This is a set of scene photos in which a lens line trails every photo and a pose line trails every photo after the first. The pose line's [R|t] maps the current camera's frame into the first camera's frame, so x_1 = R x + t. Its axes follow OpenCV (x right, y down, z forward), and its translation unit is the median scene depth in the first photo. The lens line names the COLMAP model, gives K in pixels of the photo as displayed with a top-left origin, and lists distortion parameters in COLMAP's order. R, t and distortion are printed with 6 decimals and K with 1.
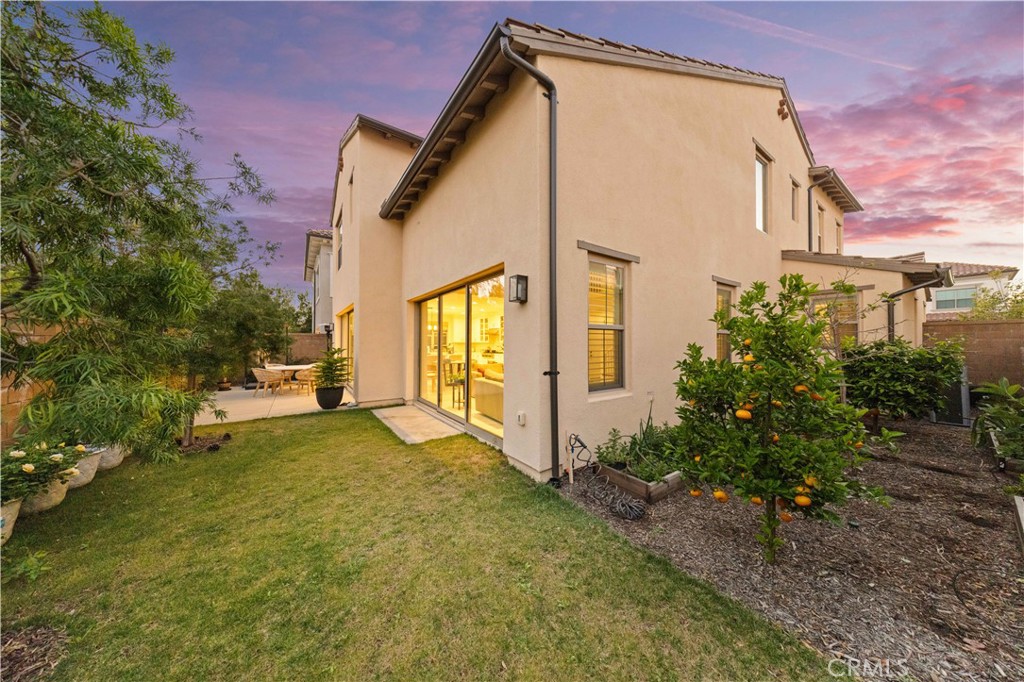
lens RADIAL K [[310.3, 0, 512.0], [0, 310.3, 341.0], [0, 0, 1]] dist [0.000737, -0.000064]
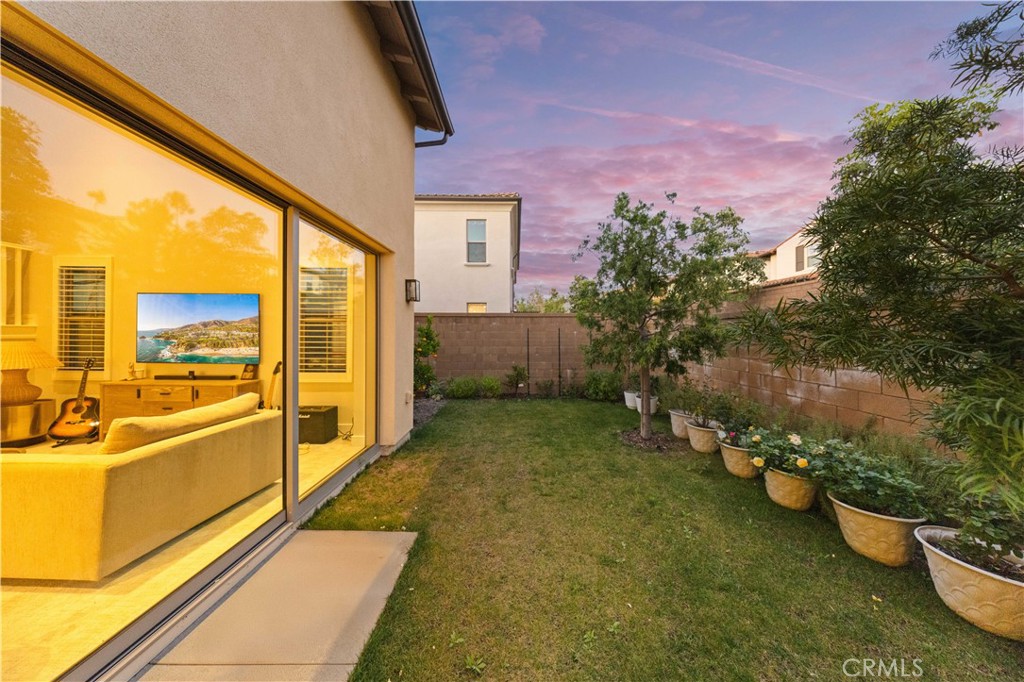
lens RADIAL K [[303.3, 0, 518.0], [0, 303.3, 331.3], [0, 0, 1]] dist [-0.004210, -0.000132]
pose [[-0.824271, -0.003101, 0.566187, -0.930062], [-0.009467, 0.999921, -0.008306, -0.002836], [-0.566116, -0.012206, -0.824235, 1.622246]]
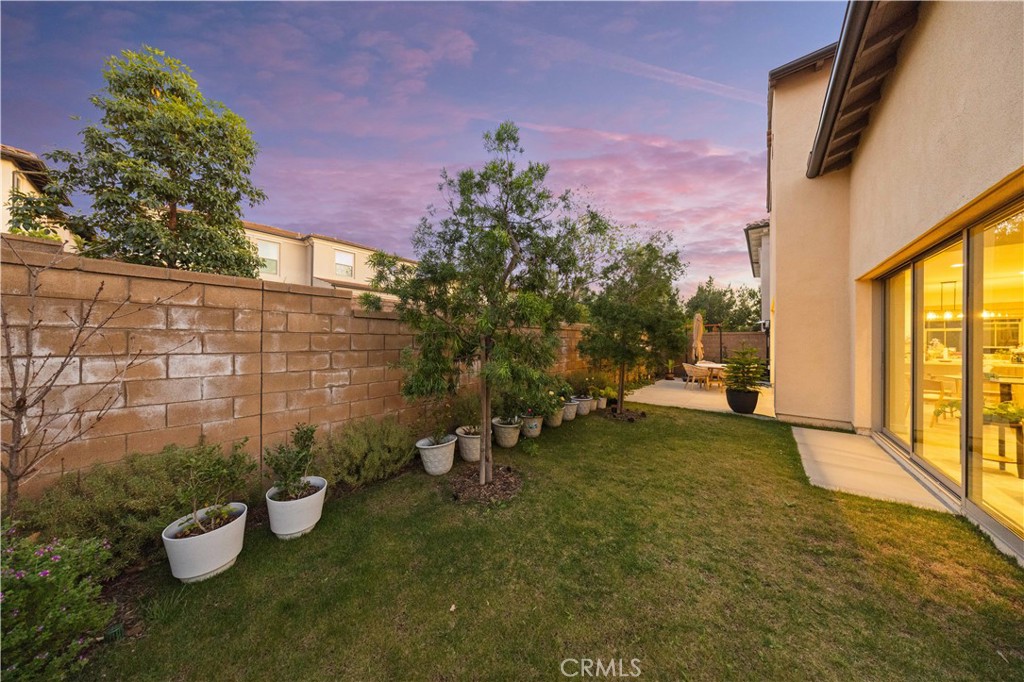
lens RADIAL K [[298.9, 0, 512.0], [0, 298.9, 341.0], [0, 0, 1]] dist [-0.001226, -0.000081]
pose [[0.264438, 0.000965, -0.964402, 0.179260], [0.002554, 0.999995, 0.001701, -0.001758], [0.964399, -0.002912, 0.264434, 0.187149]]
